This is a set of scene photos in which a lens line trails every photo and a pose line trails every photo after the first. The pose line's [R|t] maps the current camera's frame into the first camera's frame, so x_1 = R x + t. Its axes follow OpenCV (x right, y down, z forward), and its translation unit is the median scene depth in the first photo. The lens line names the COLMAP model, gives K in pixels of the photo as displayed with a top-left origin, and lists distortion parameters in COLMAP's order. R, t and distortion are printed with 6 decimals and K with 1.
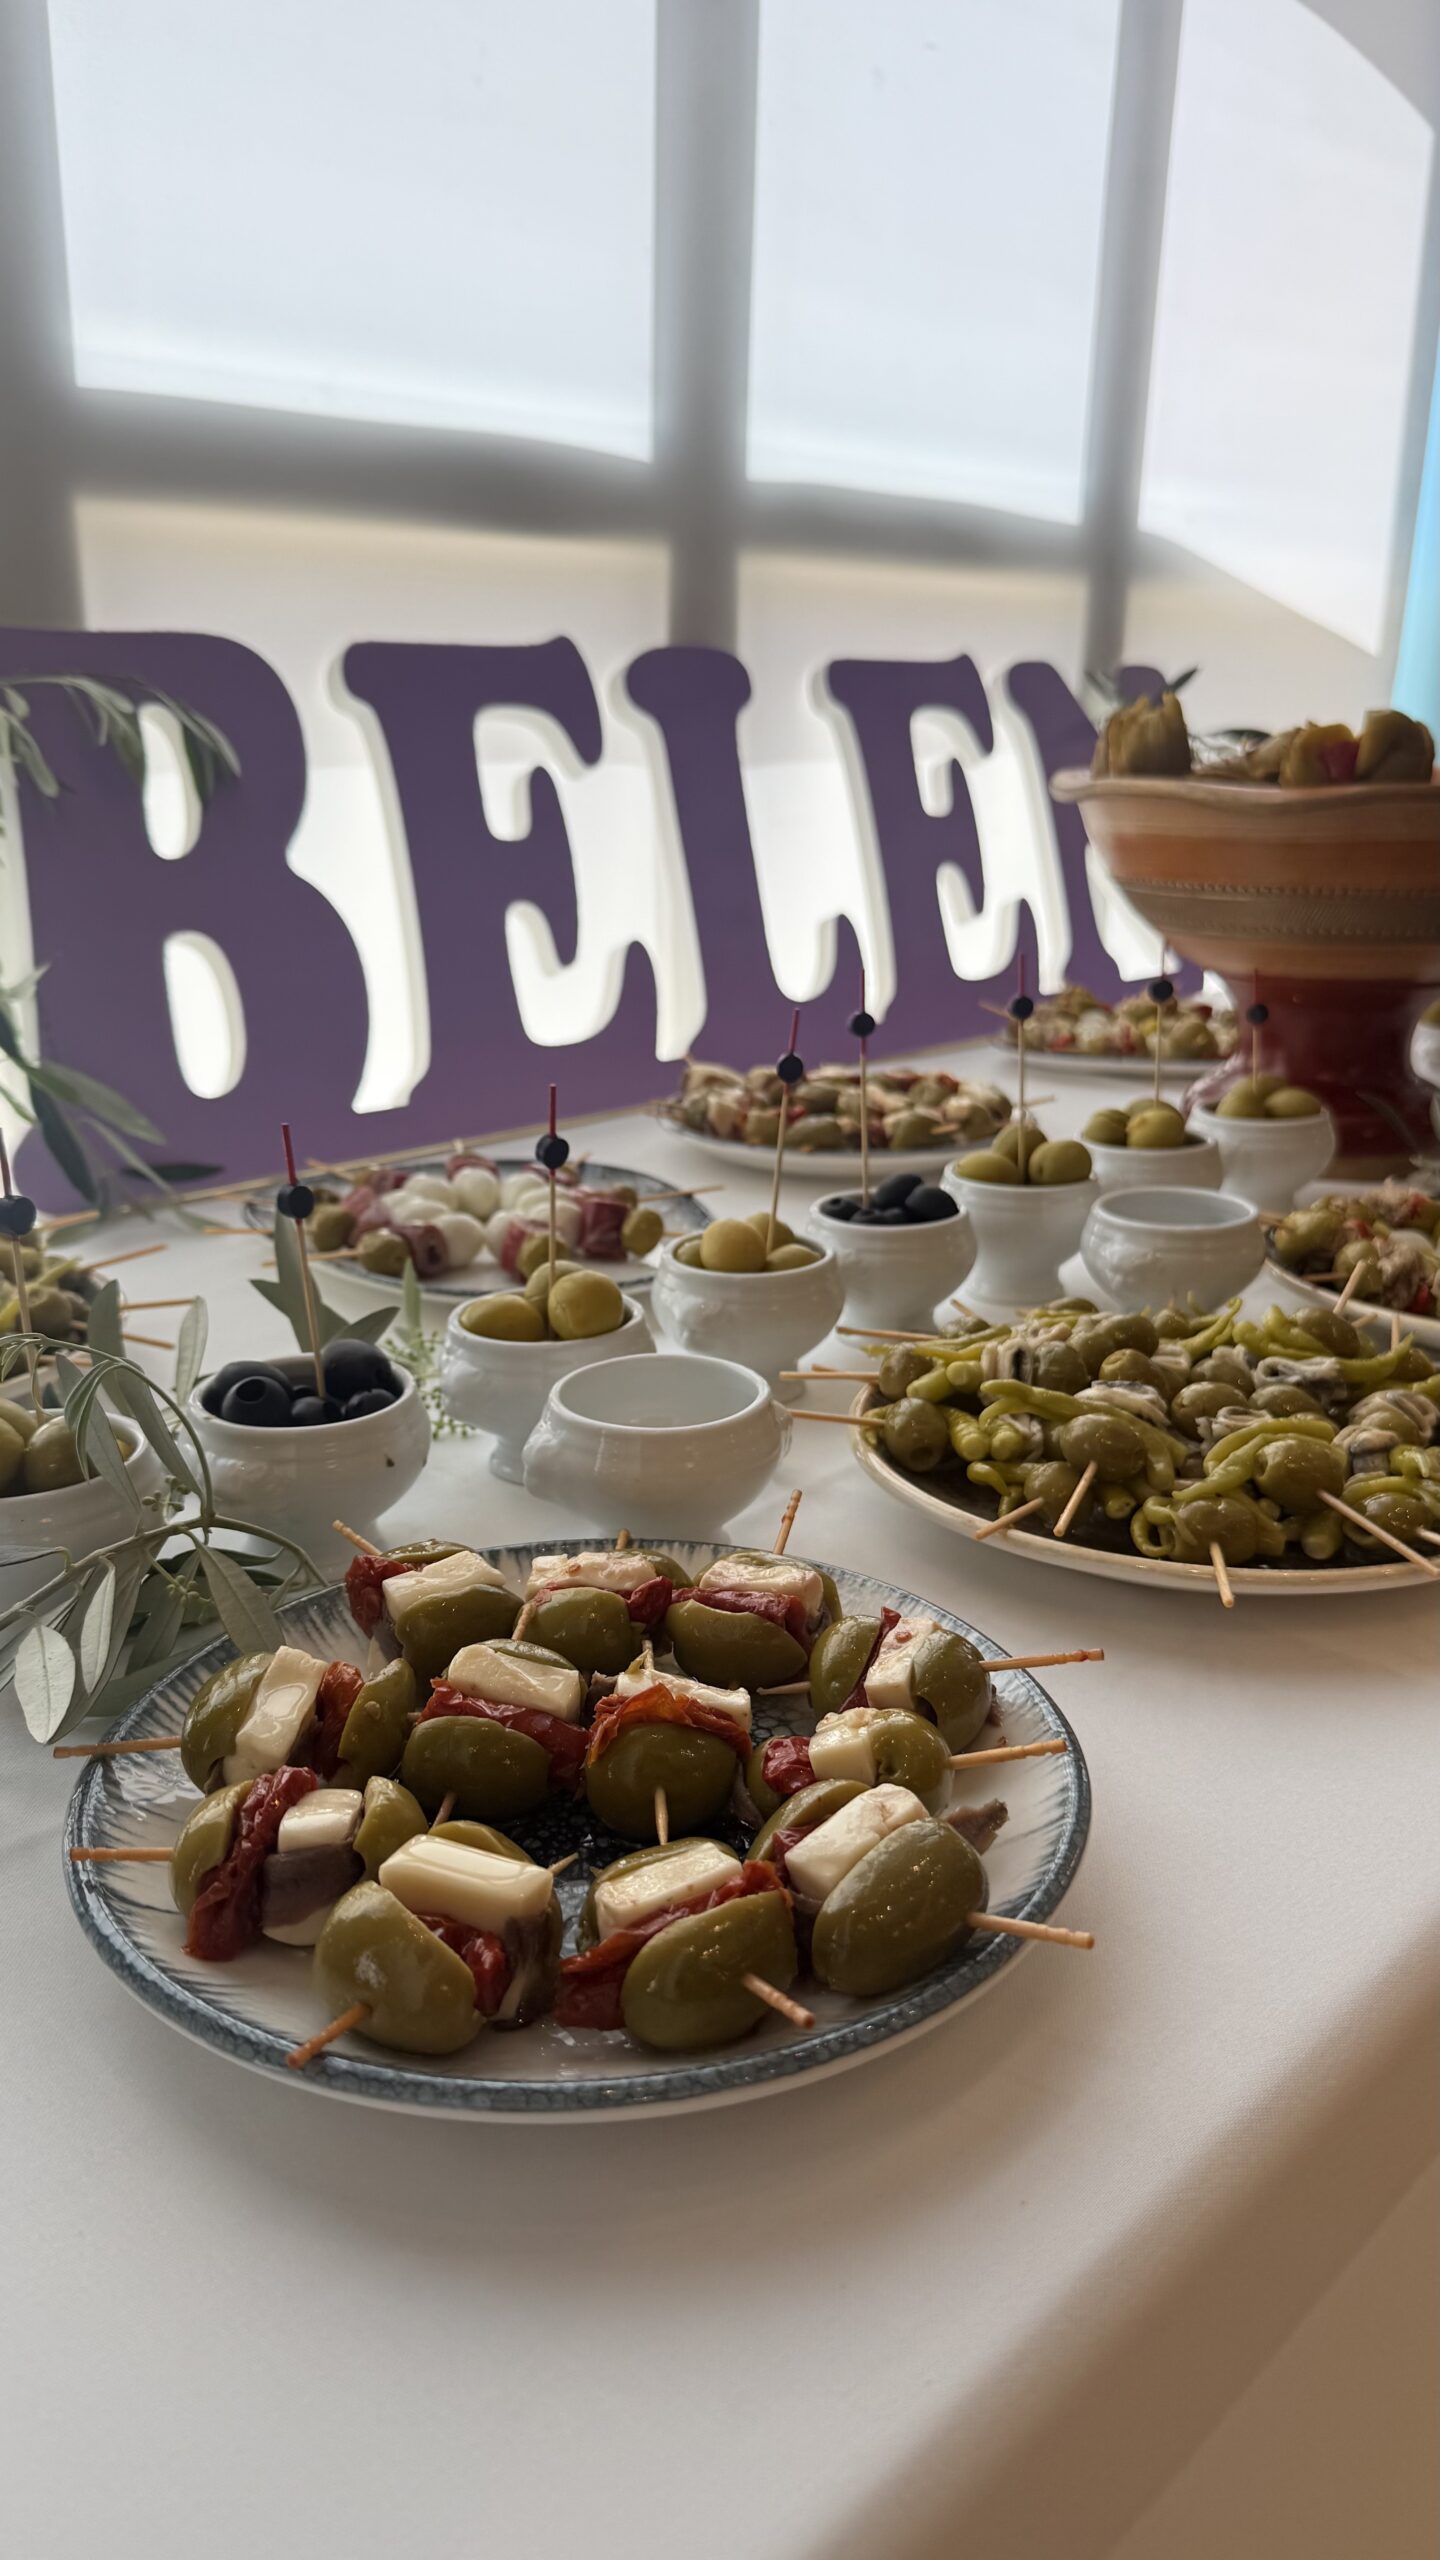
lens RADIAL K [[1782.6, 0, 686.1], [0, 1782.6, 1270.9], [0, 0, 1]] dist [0.108962, -0.128175]
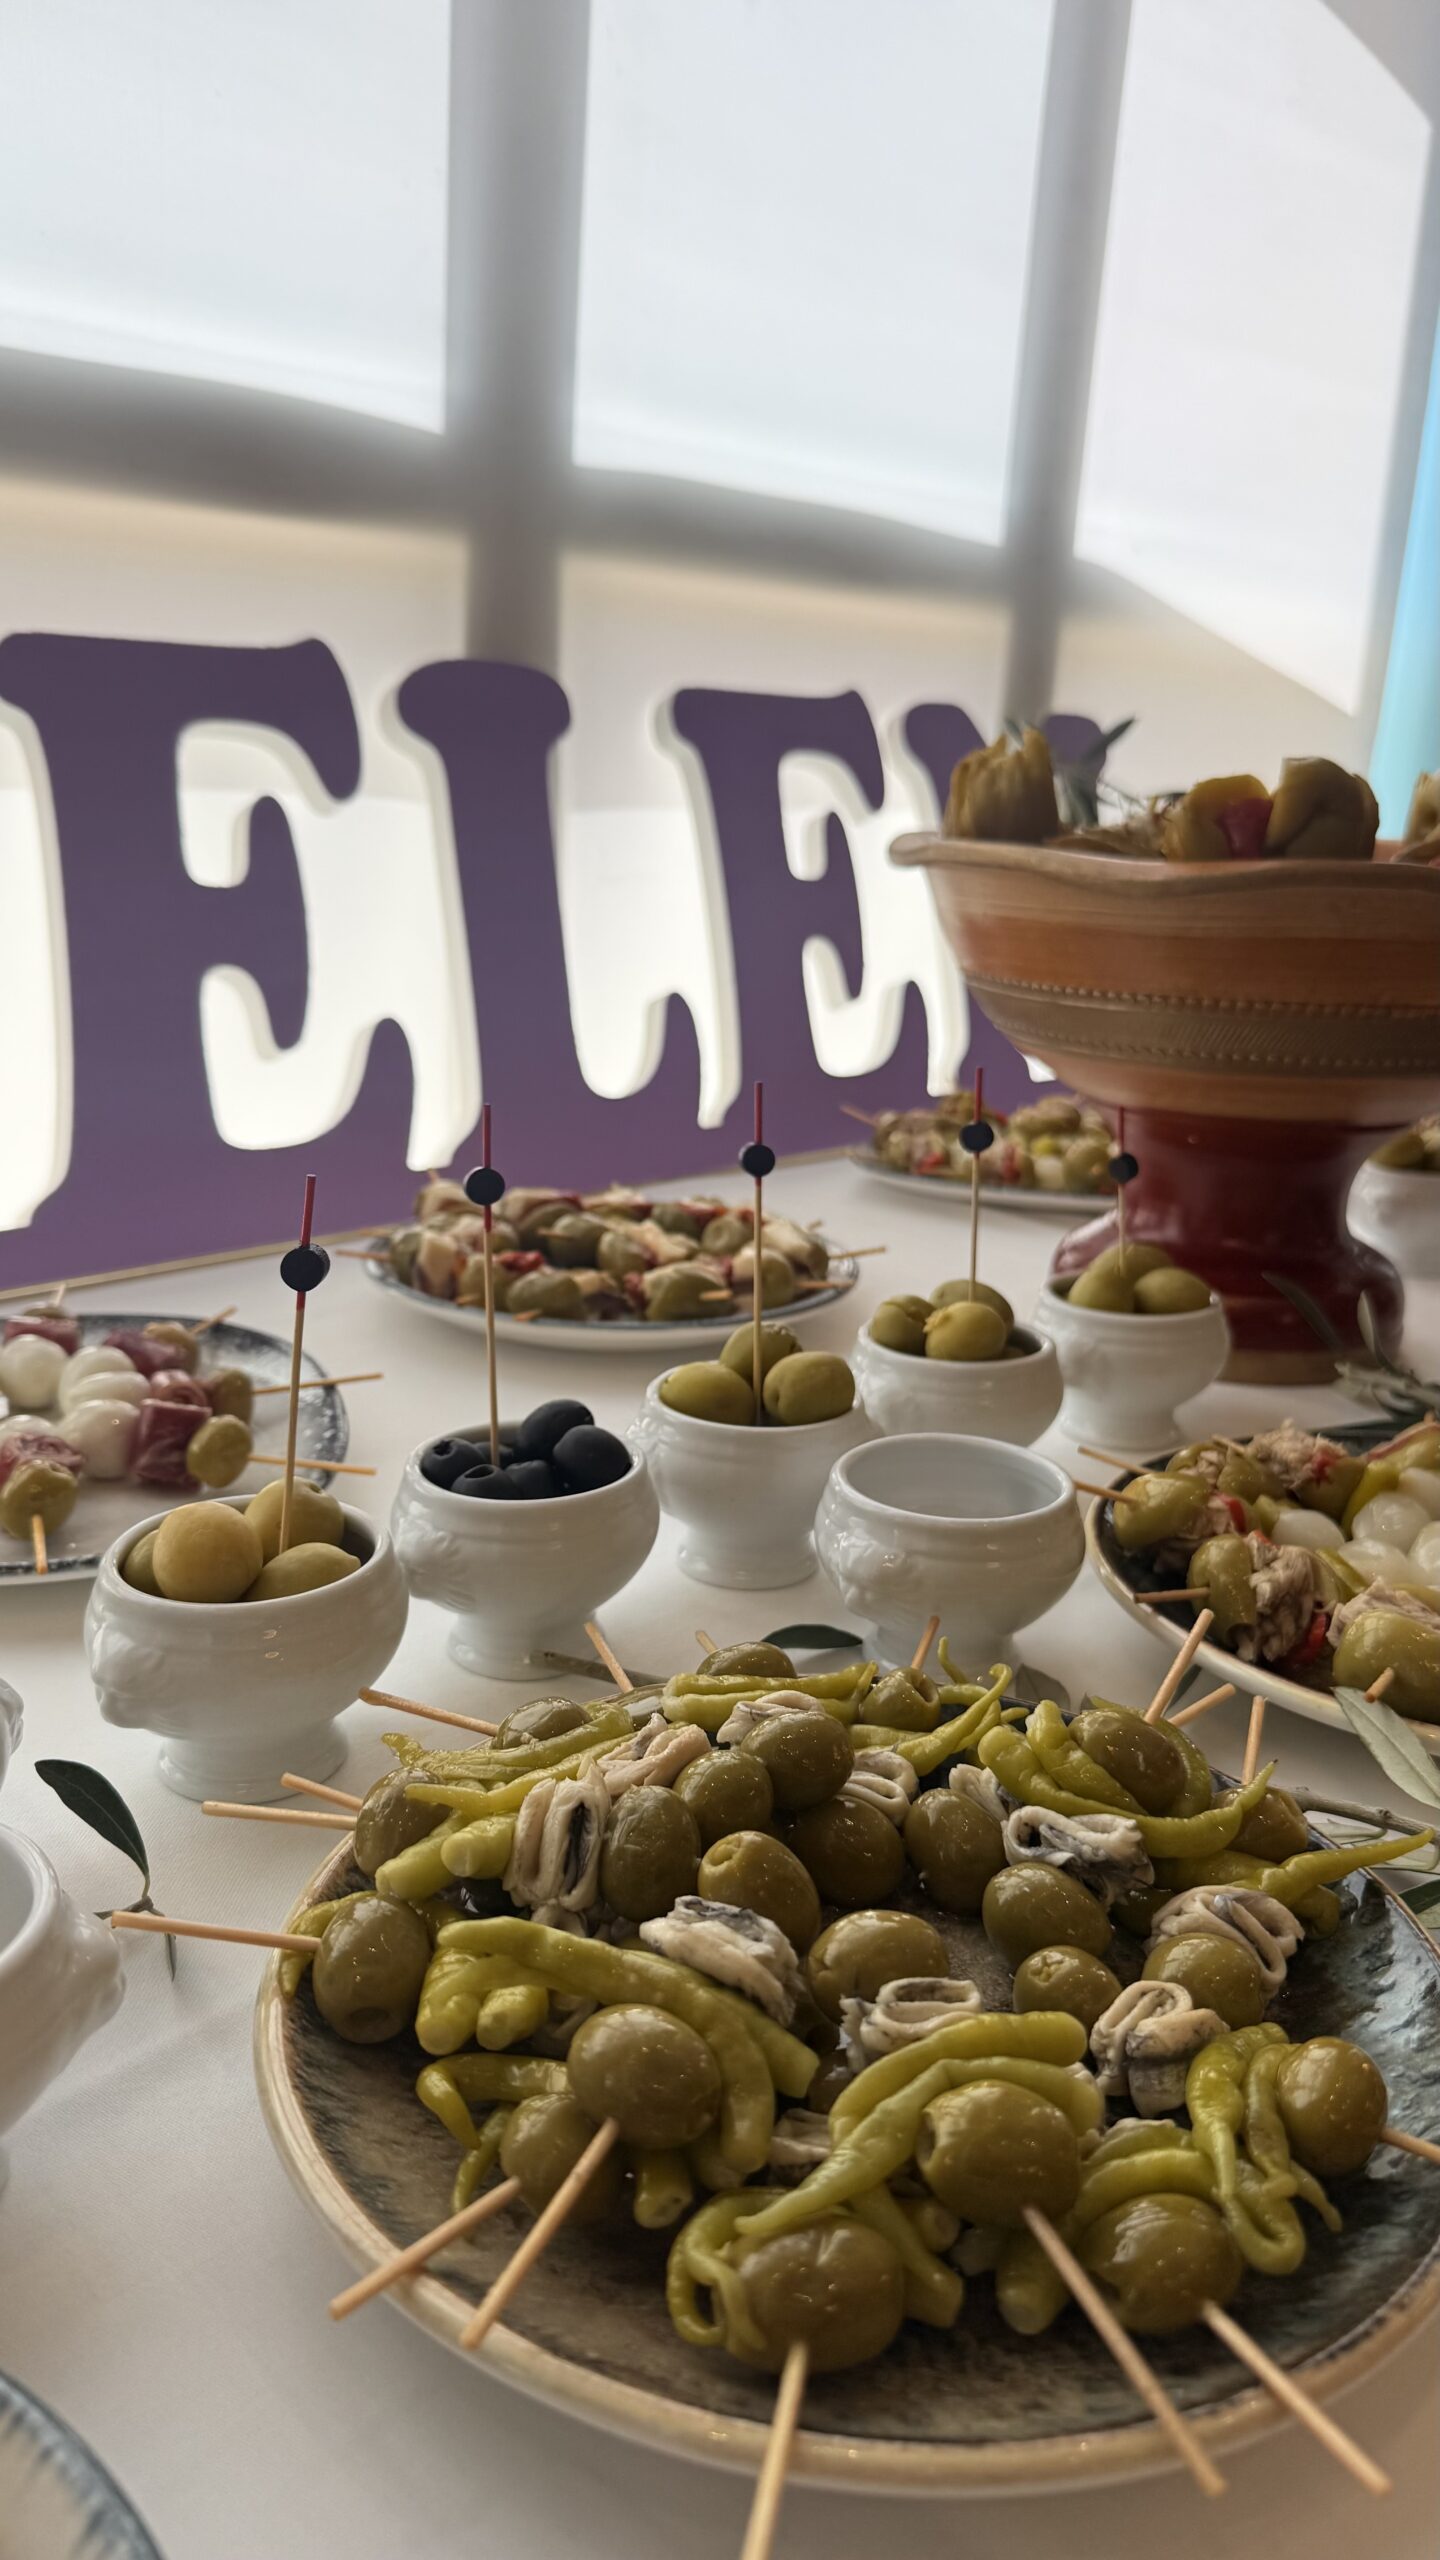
lens RADIAL K [[1714.9, 0, 676.5], [0, 1714.9, 1282.4], [0, 0, 1]] dist [0.072478, -0.101372]
pose [[0.999062, 0.039157, -0.018473, 0.130809], [-0.039379, 0.999154, -0.011823, -0.070178], [0.017994, 0.012539, 0.999759, 0.262093]]
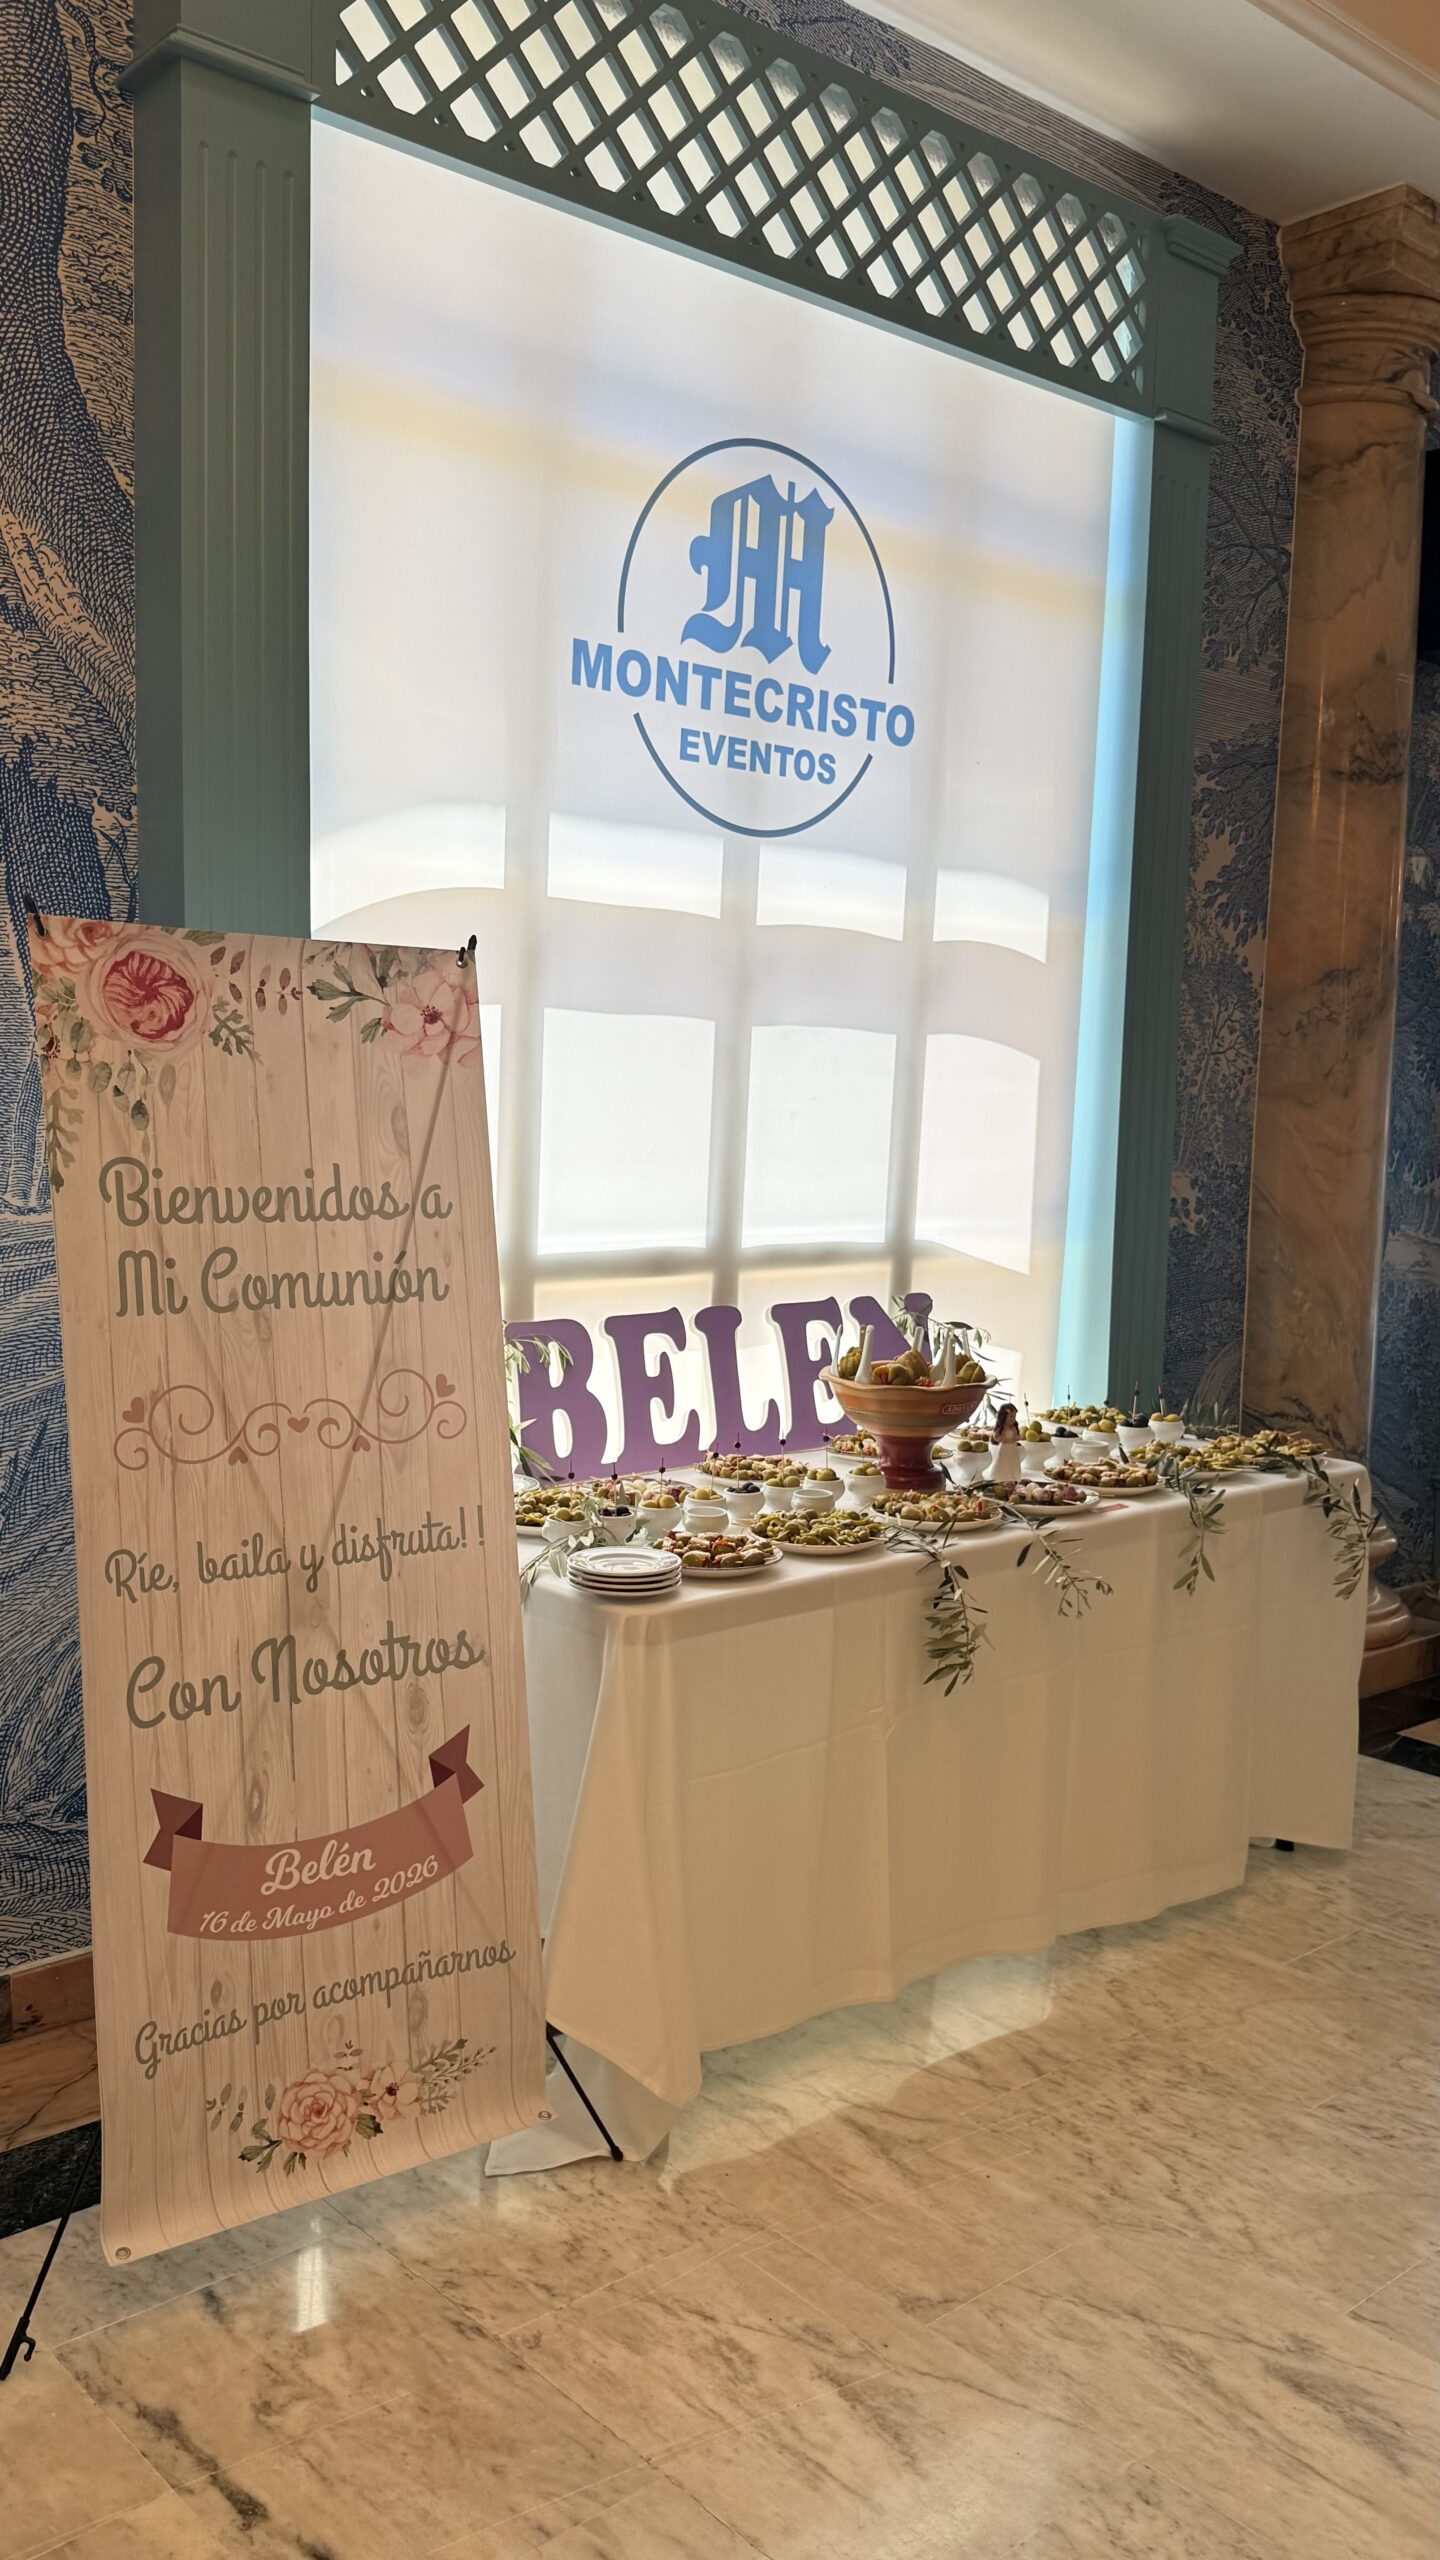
lens RADIAL K [[2787.6, 0, 720.0], [0, 2787.6, 1280.0], [0, 0, 1]] dist [0.001383, -0.000055]
pose [[0.997684, 0.033920, -0.058966, 0.307008], [-0.043366, 0.984980, -0.167137, 0.409287], [0.052411, 0.169307, 0.984169, -3.916554]]
